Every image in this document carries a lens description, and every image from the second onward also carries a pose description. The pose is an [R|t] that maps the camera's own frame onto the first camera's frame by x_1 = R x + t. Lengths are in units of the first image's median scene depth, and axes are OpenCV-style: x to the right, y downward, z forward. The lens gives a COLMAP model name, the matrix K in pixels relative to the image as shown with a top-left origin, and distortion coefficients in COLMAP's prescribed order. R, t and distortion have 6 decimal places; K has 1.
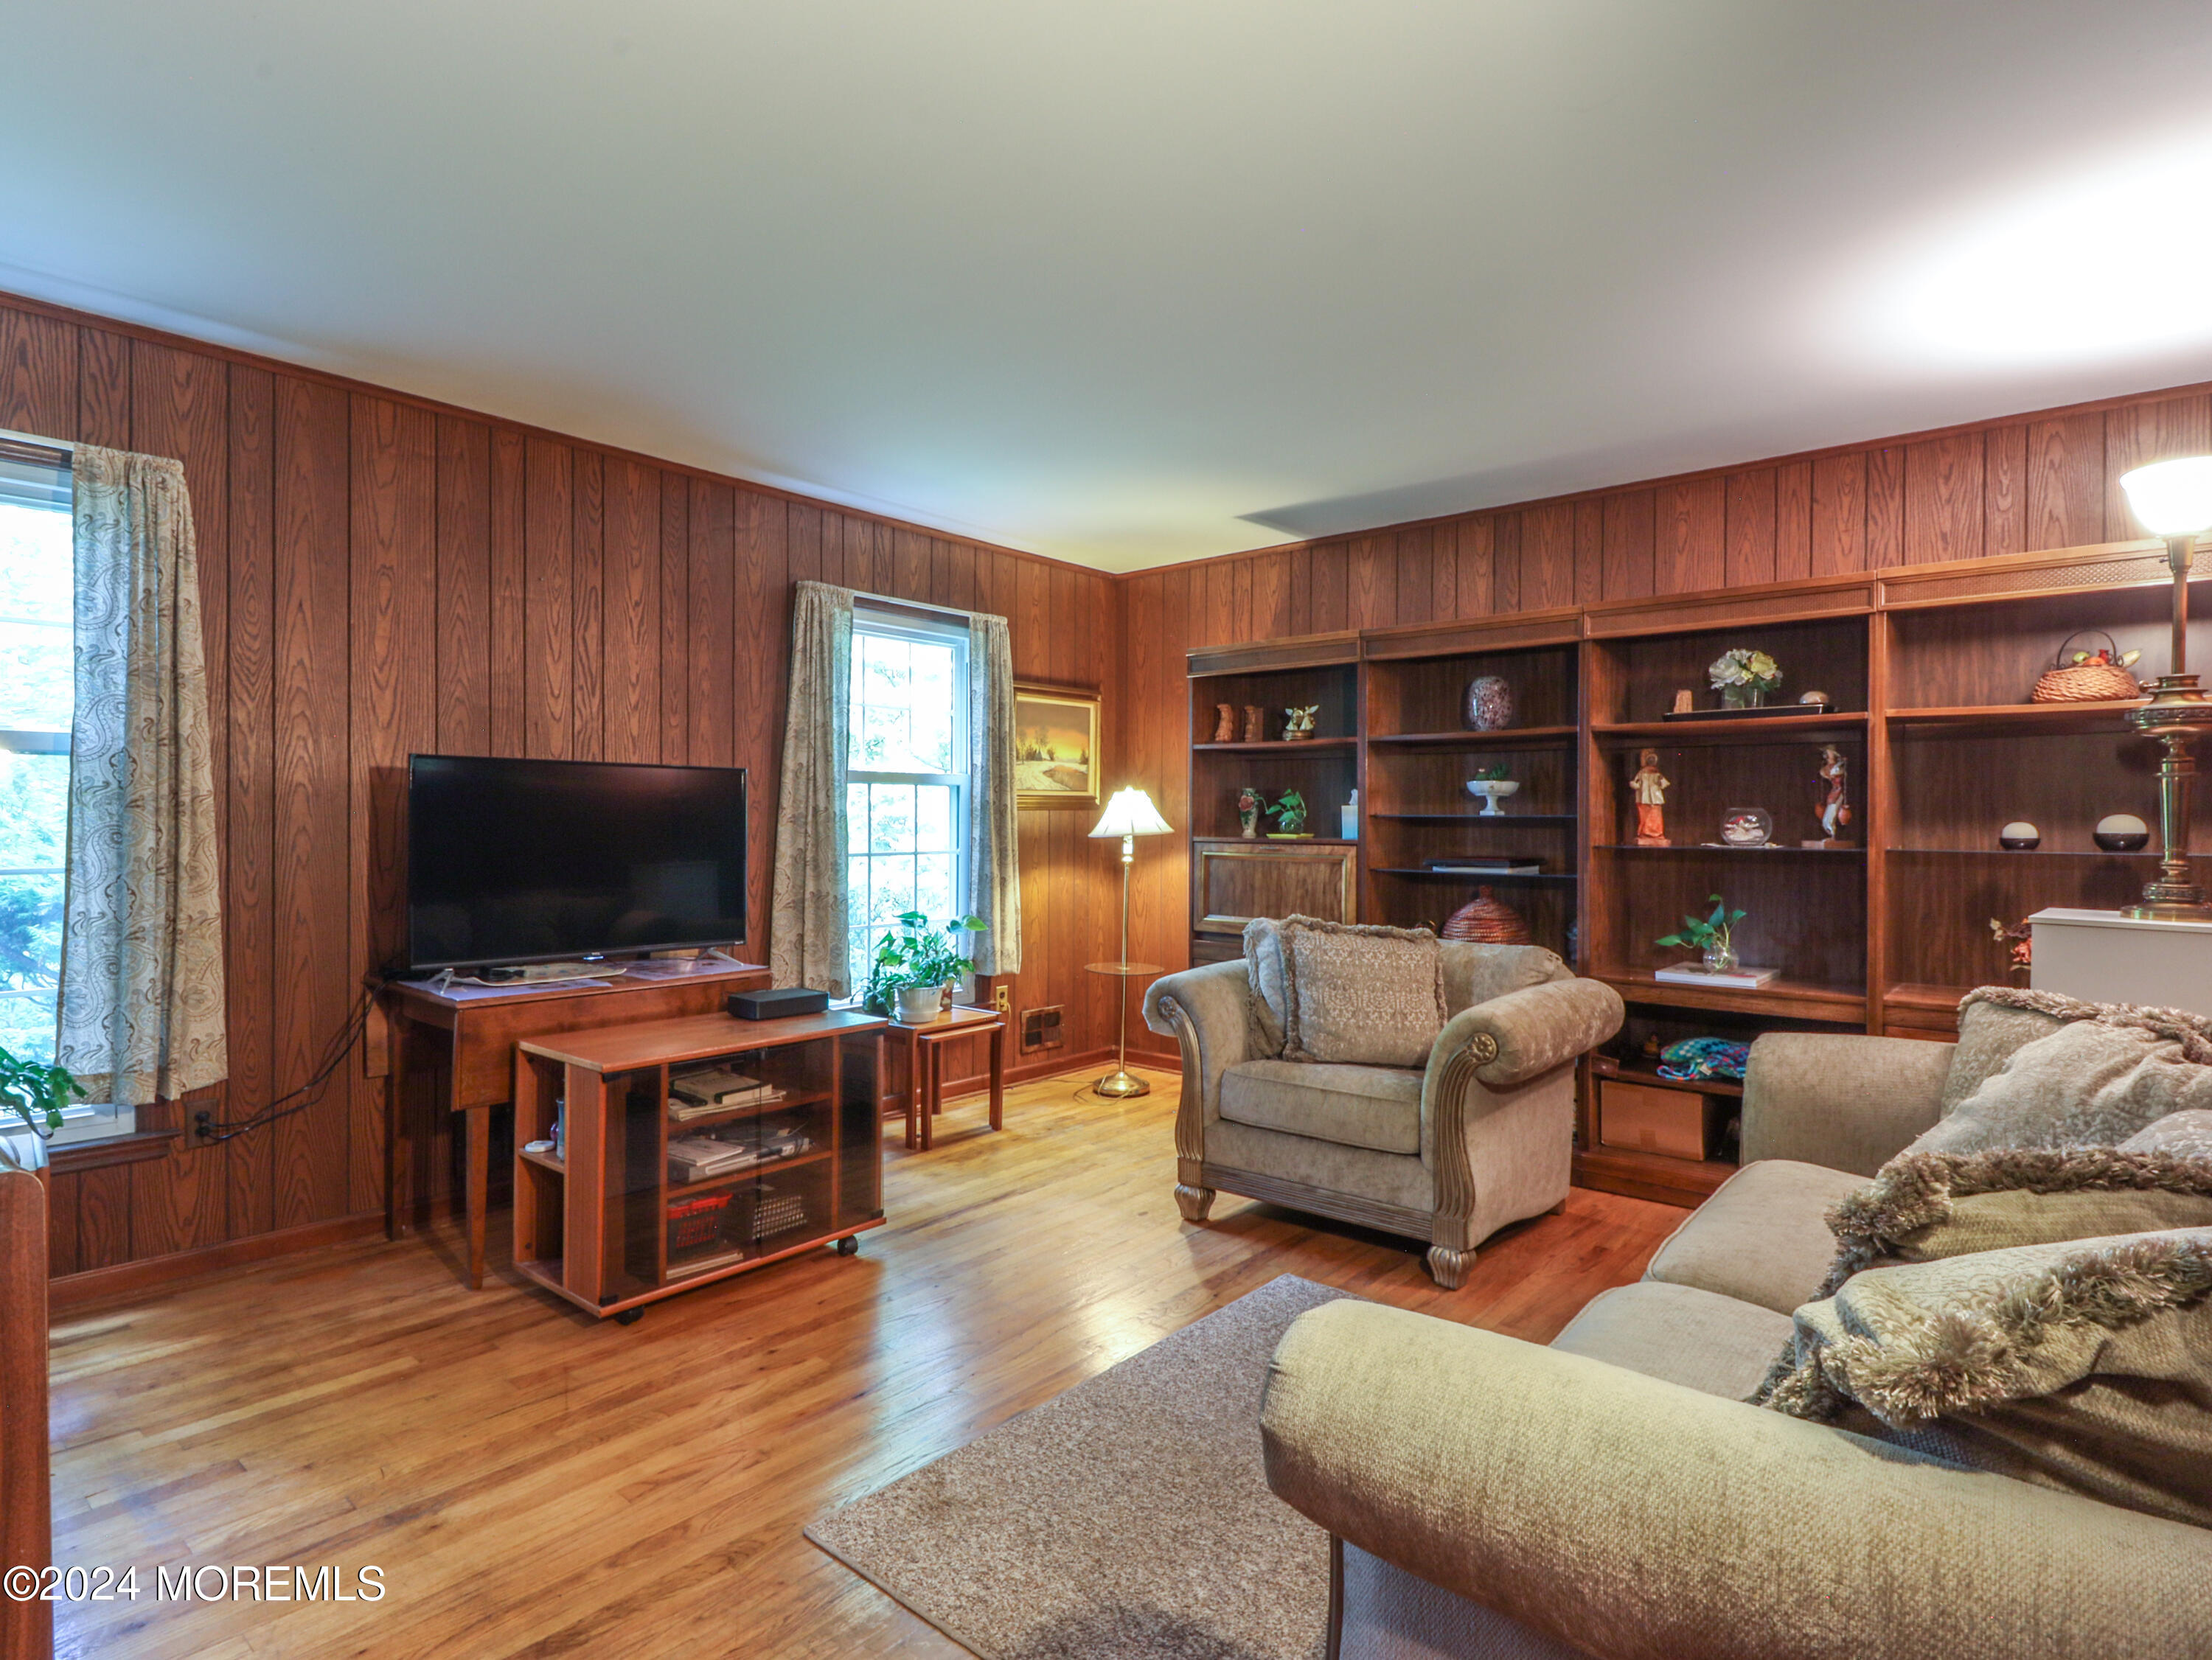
lens RADIAL K [[1185.8, 0, 1095.1], [0, 1185.8, 837.8], [0, 0, 1]] dist [0.009698, -0.001878]
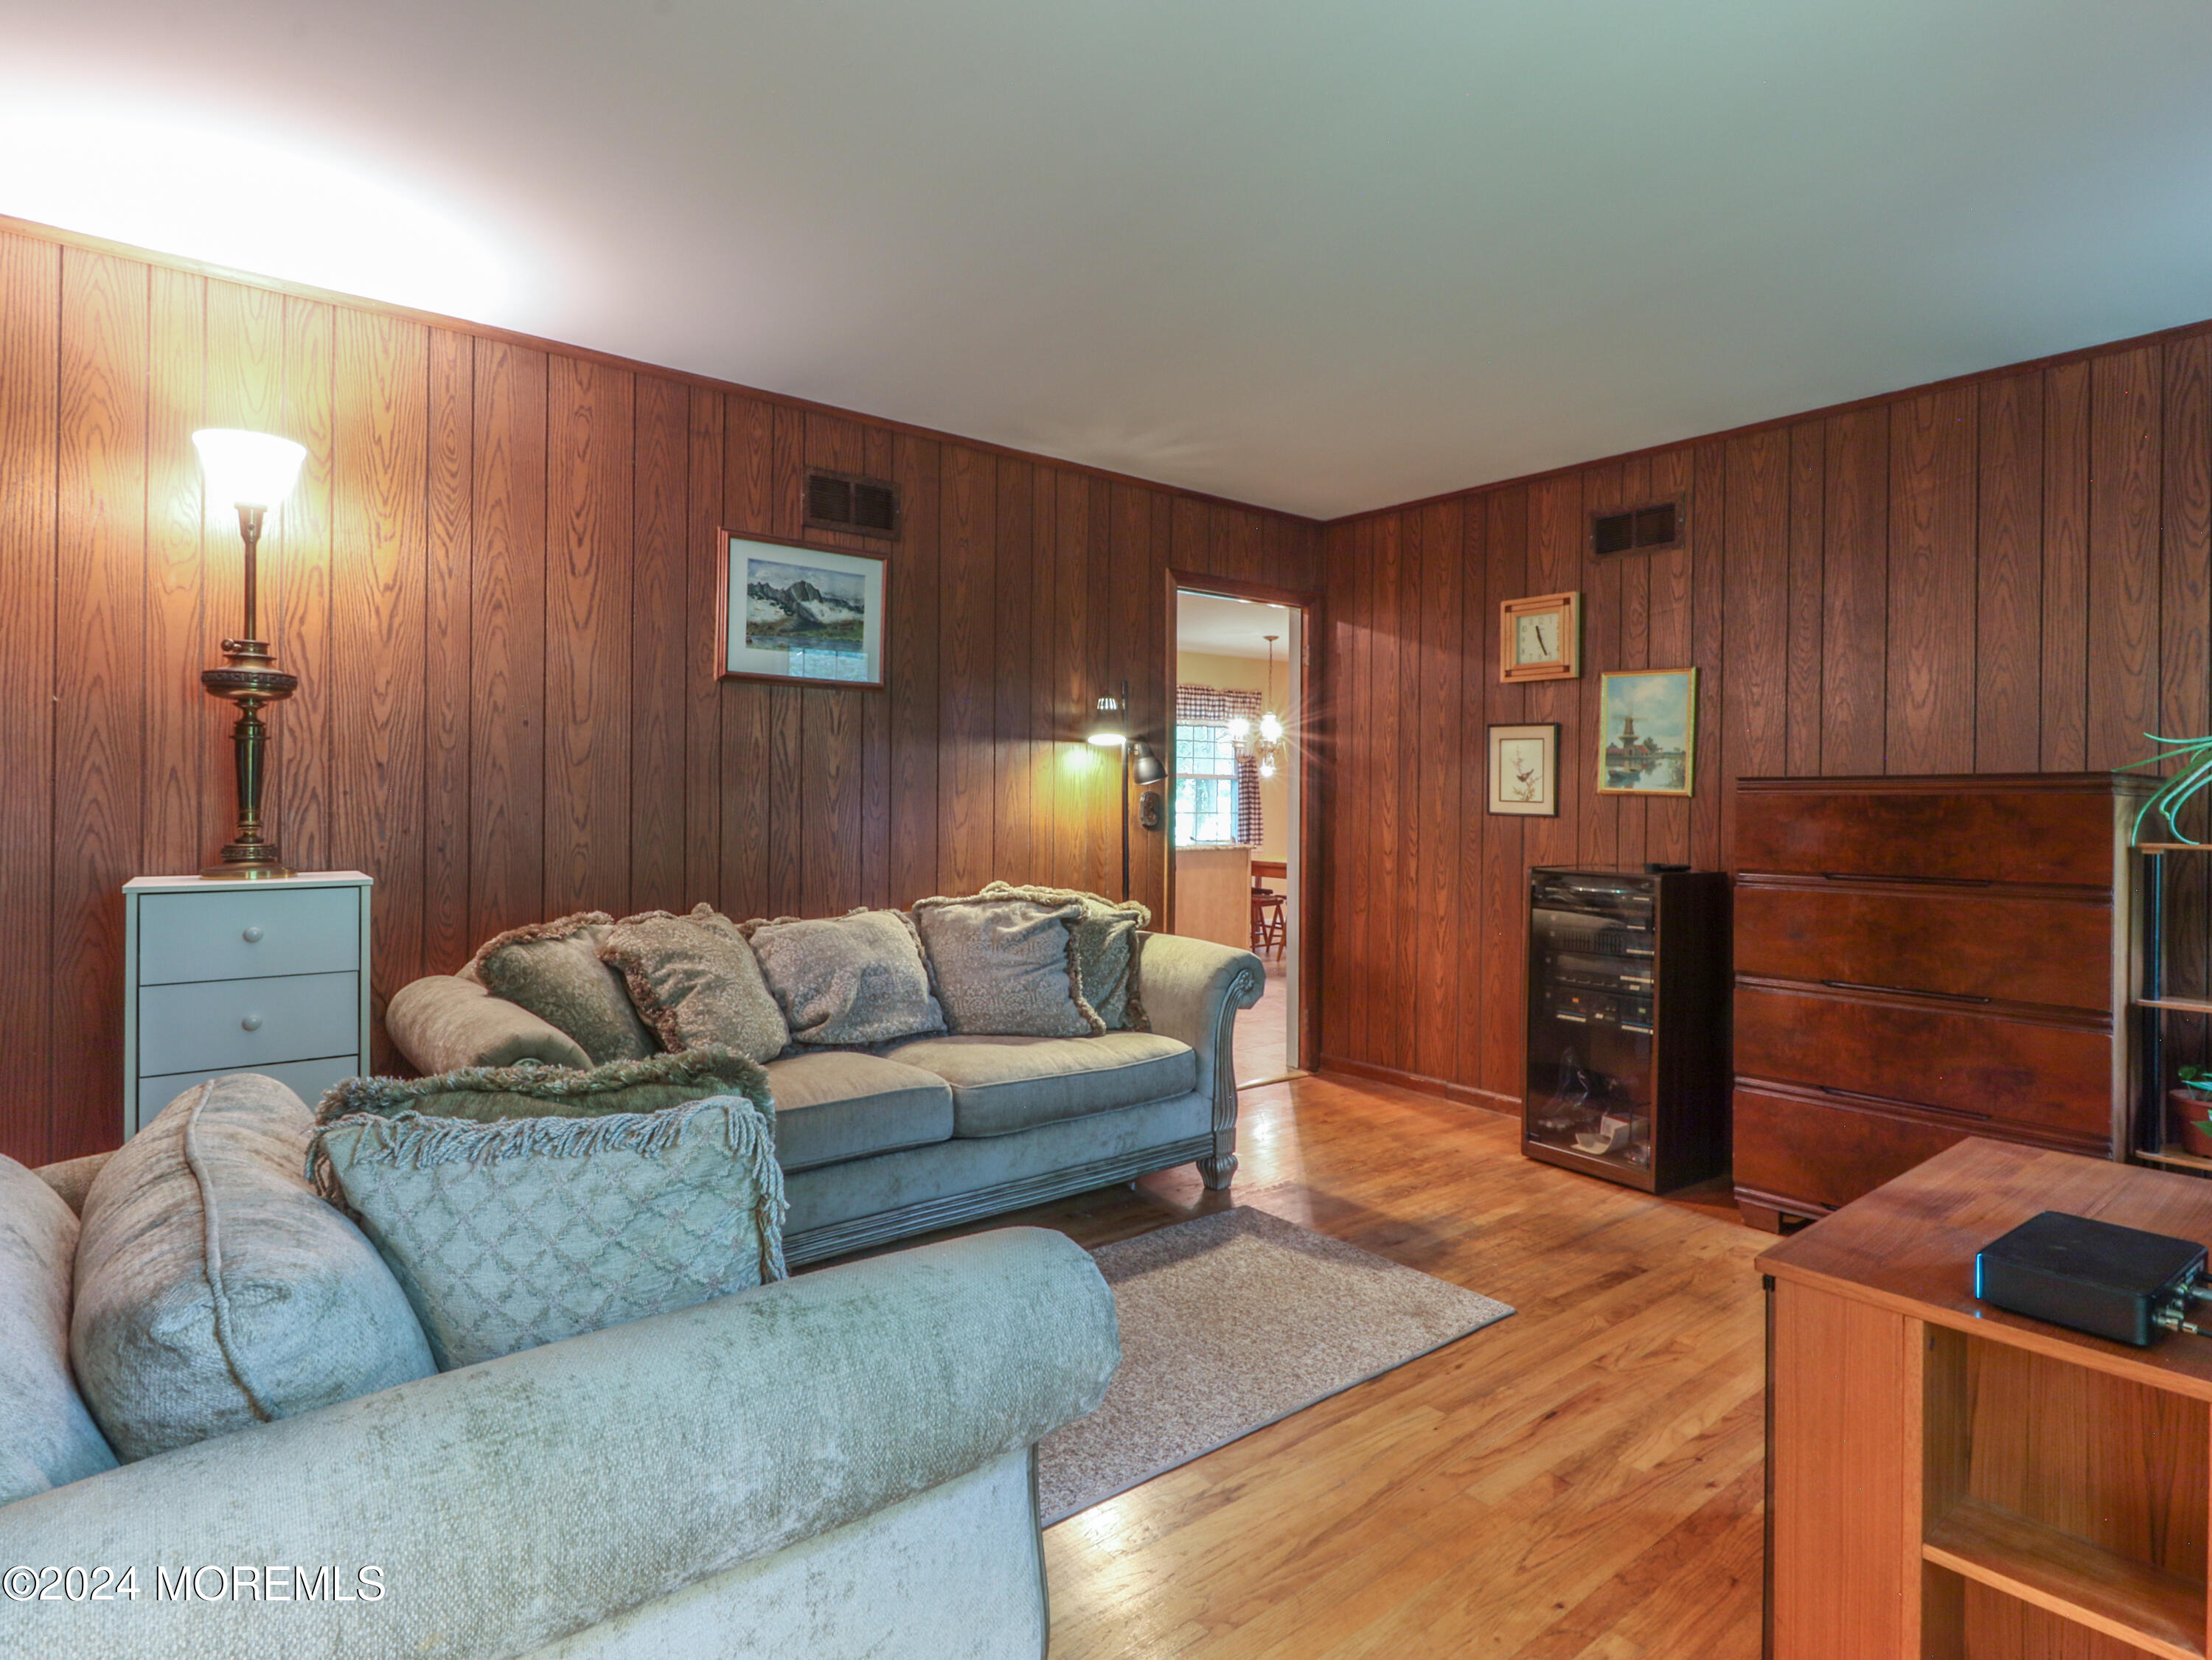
lens RADIAL K [[1185.8, 0, 1100.6], [0, 1185.8, 810.3], [0, 0, 1]] dist [0.009698, -0.001878]
pose [[-0.981298, -0.015125, 0.191901, -0.012852], [-0.010369, 0.999614, 0.025762, -0.015082], [-0.192217, 0.023290, -0.981076, 1.196019]]
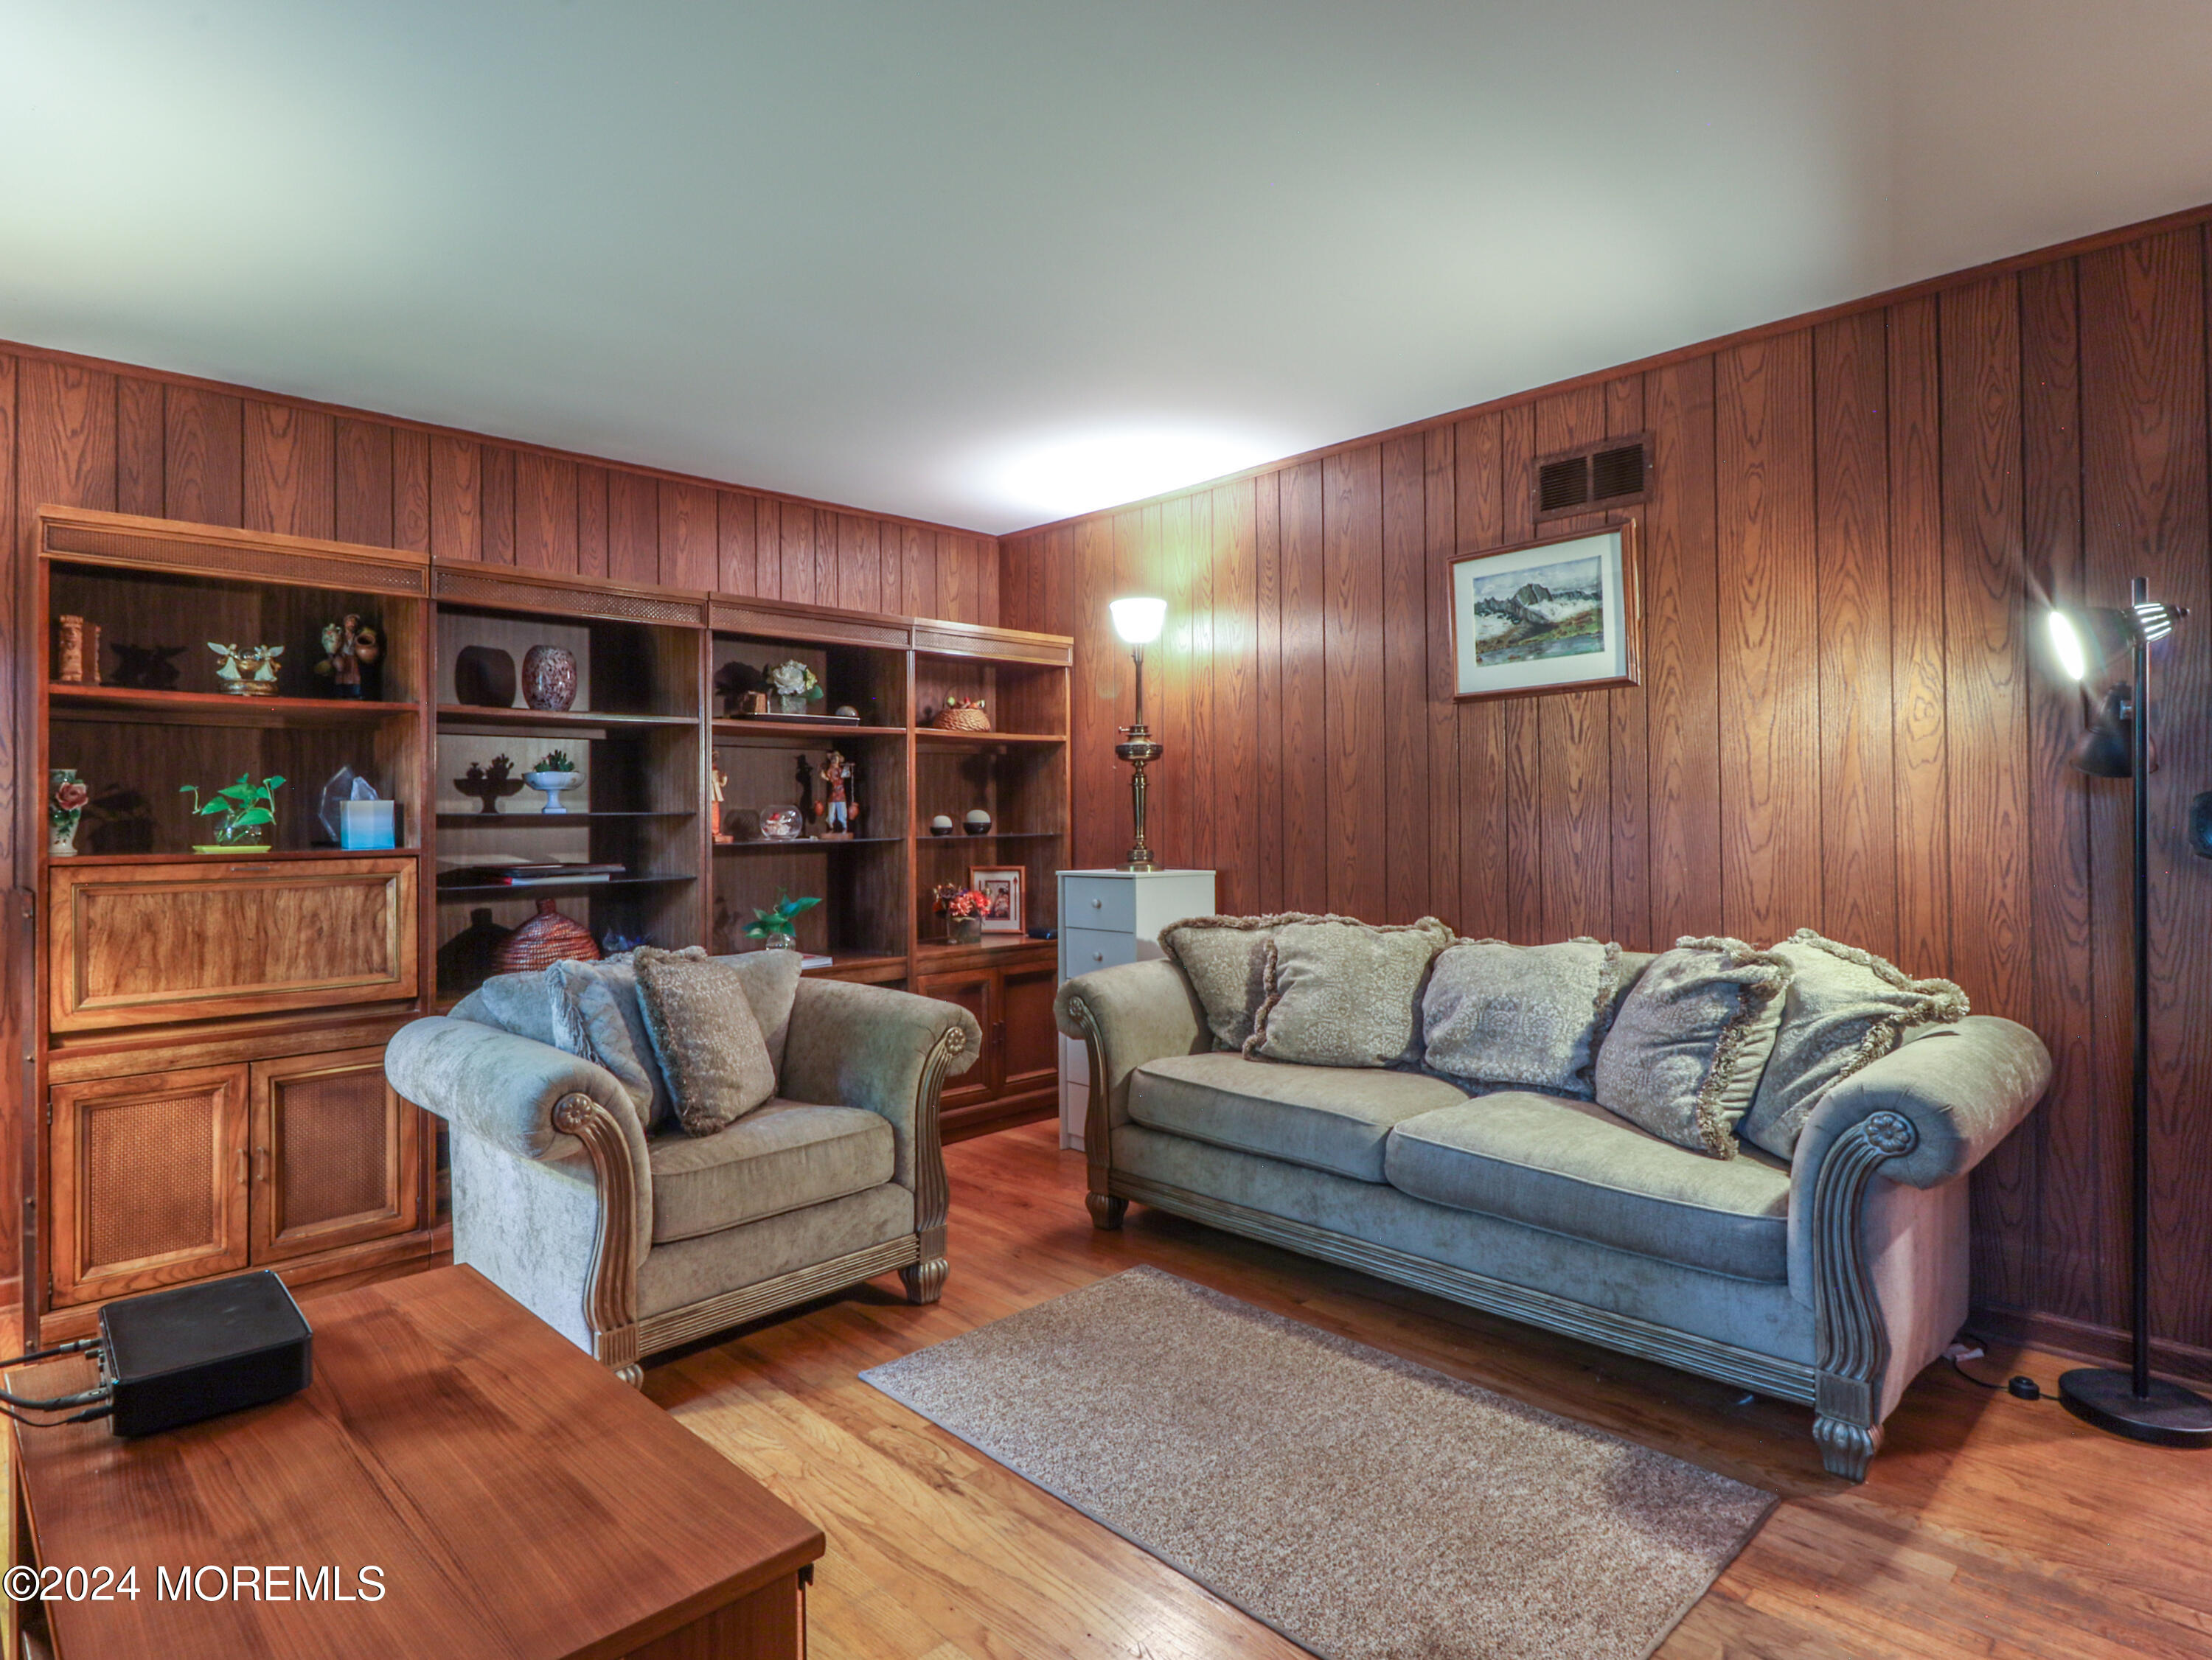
lens RADIAL K [[1185.8, 0, 1097.3], [0, 1185.8, 808.3], [0, 0, 1]] dist [0.009698, -0.001878]
pose [[0.095802, 0.001108, 0.995400, -0.488175], [0.028177, 0.999596, -0.003824, -0.009236], [-0.995002, 0.028413, 0.095732, 0.577924]]
